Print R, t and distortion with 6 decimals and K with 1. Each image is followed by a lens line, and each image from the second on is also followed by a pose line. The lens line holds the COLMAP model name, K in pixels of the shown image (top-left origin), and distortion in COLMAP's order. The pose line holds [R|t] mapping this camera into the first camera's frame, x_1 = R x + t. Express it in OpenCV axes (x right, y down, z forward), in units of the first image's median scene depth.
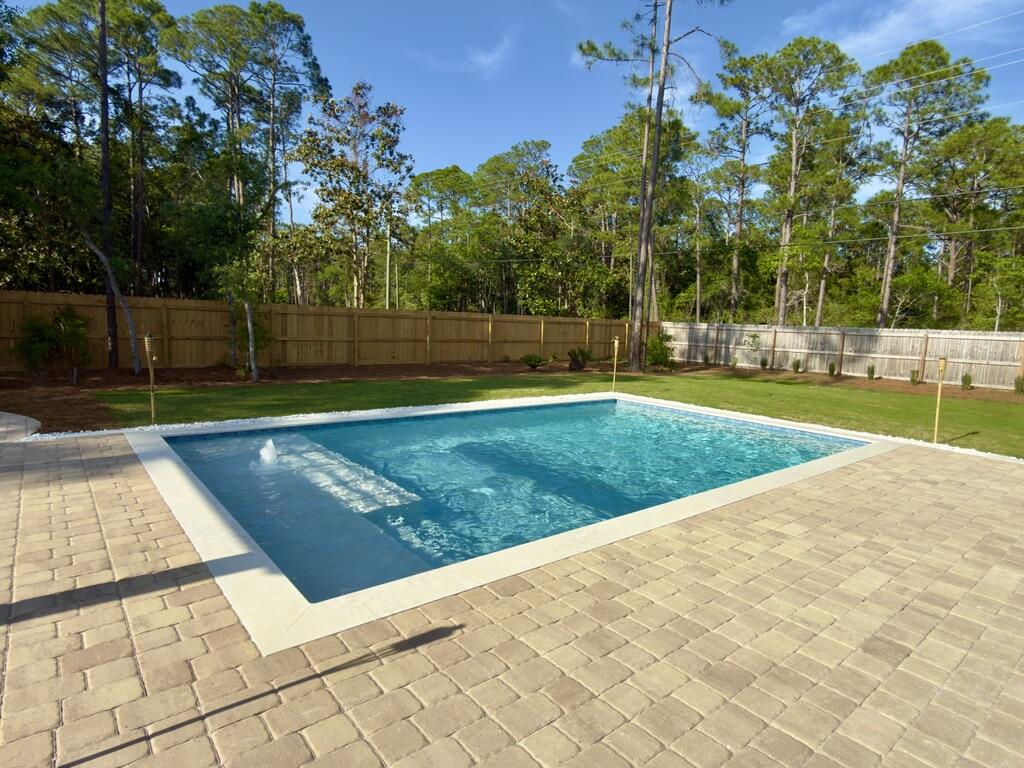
lens RADIAL K [[567.2, 0, 512.0], [0, 567.2, 384.0], [0, 0, 1]] dist [0.000524, -0.000779]
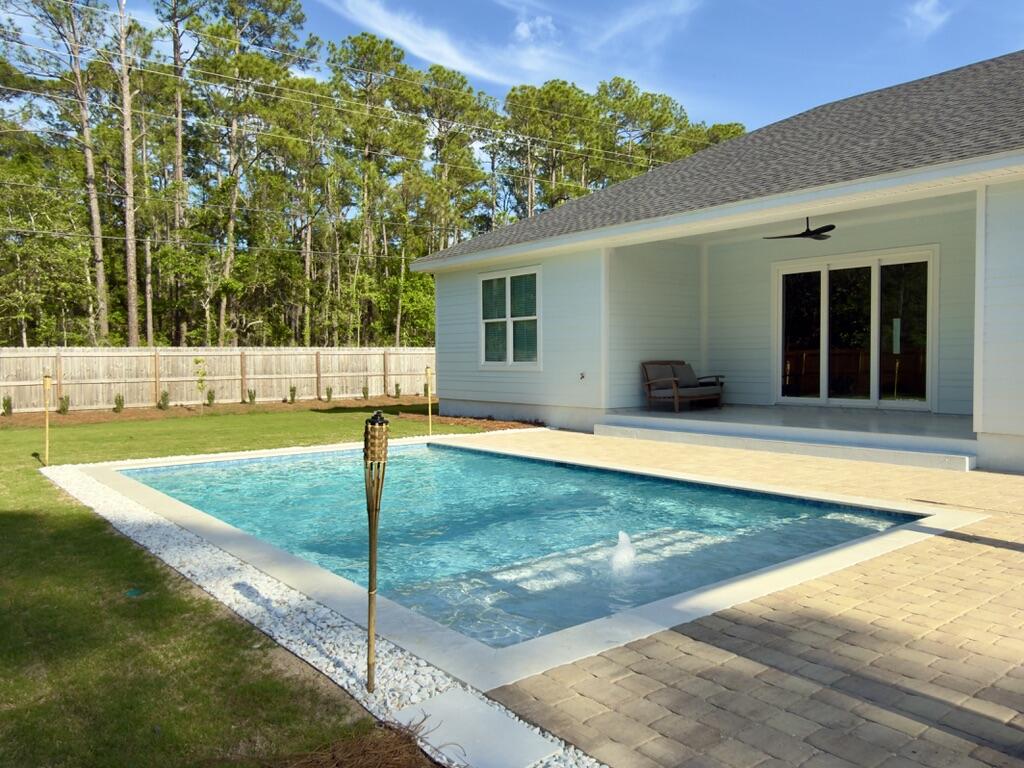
lens RADIAL K [[778.2, 0, 512.0], [0, 778.2, 384.0], [0, 0, 1]] dist [0.003667, 0.001911]
pose [[0.018632, -0.075150, 0.996998, -0.202880], [0.119319, 0.990212, 0.072408, -0.023887], [-0.992681, 0.117612, 0.027416, 0.165764]]
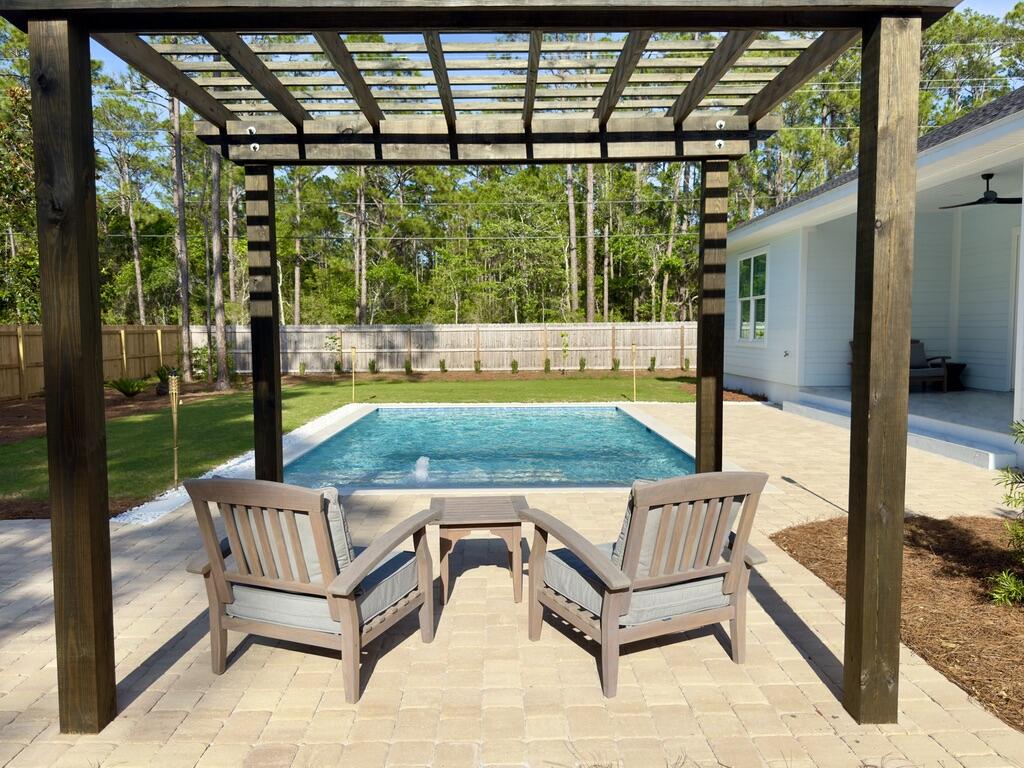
lens RADIAL K [[773.5, 0, 511.1], [0, 773.5, 391.4], [0, 0, 1]] dist [0.140063, -0.237126]
pose [[0.629697, -0.106305, 0.769533, -0.215964], [0.118281, 0.992163, 0.040272, -0.009068], [-0.767784, 0.065662, 0.637336, -0.007909]]
